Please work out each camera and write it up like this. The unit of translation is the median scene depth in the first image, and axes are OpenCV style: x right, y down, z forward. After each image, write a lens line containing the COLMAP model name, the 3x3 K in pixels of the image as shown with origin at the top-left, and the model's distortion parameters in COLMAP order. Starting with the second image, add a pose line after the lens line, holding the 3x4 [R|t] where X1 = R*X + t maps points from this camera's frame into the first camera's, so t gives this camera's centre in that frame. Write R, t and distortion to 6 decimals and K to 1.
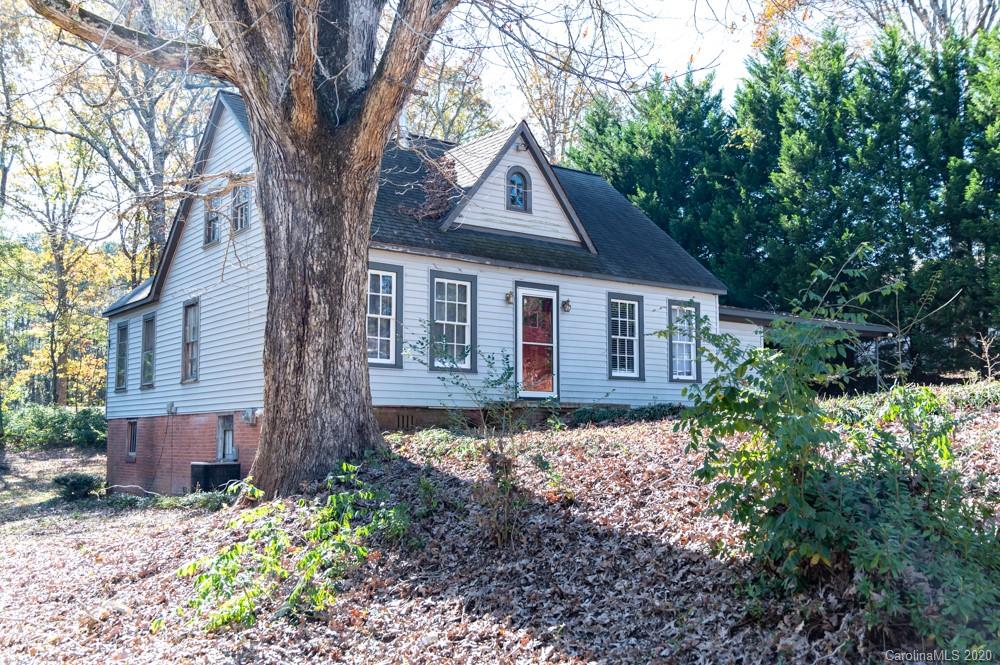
lens RADIAL K [[994.4, 0, 495.6], [0, 994.4, 336.7], [0, 0, 1]] dist [-0.038989, 0.000000]
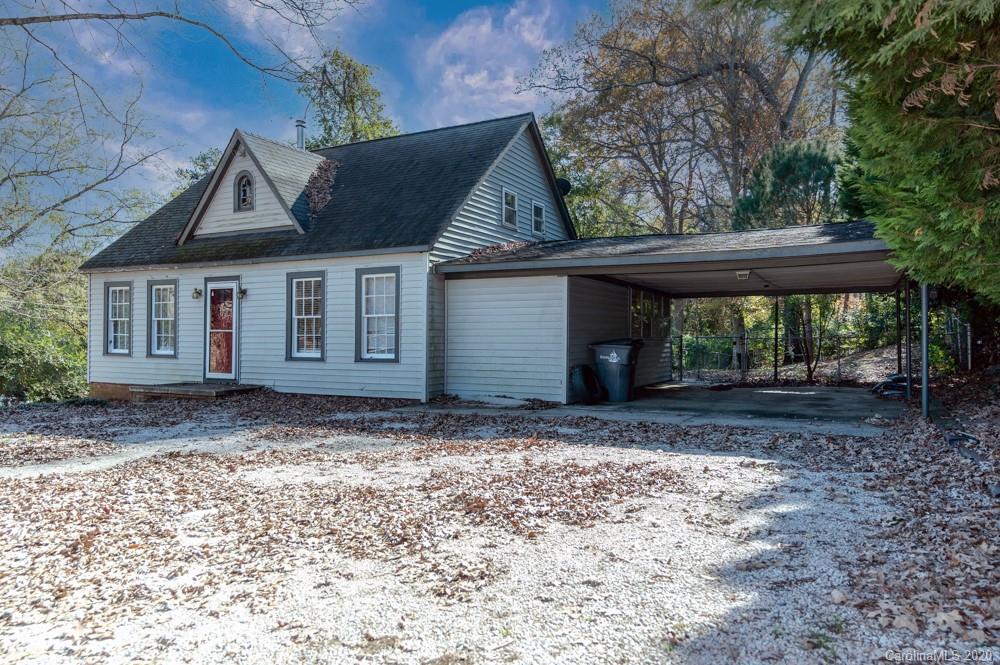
lens RADIAL K [[678.9, 0, 502.0], [0, 678.9, 338.0], [0, 0, 1]] dist [0.004192, -0.001688]
pose [[0.430164, -0.001113, -0.902750, 0.777963], [0.089210, 0.995157, 0.041282, 0.010472], [0.898332, -0.098292, 0.428180, 0.849023]]
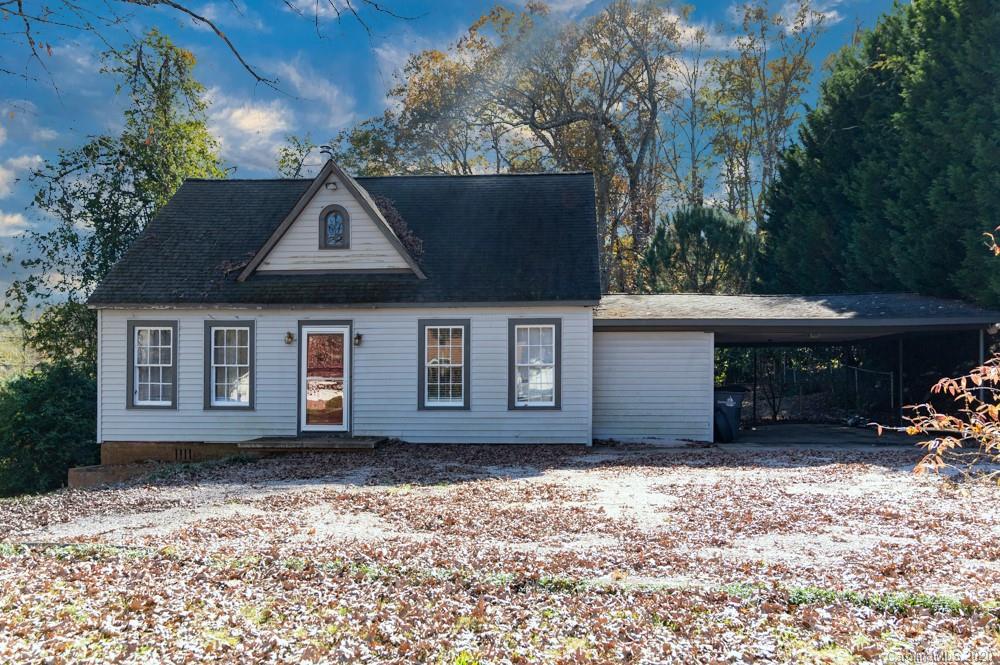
lens RADIAL K [[783.4, 0, 512.8], [0, 783.4, 375.4], [0, 0, 1]] dist [0.006761, 0.001196]
pose [[0.749794, -0.005594, -0.661648, 0.649795], [0.068624, 0.995229, 0.069352, -0.035648], [0.658103, -0.097404, 0.746601, 0.460613]]
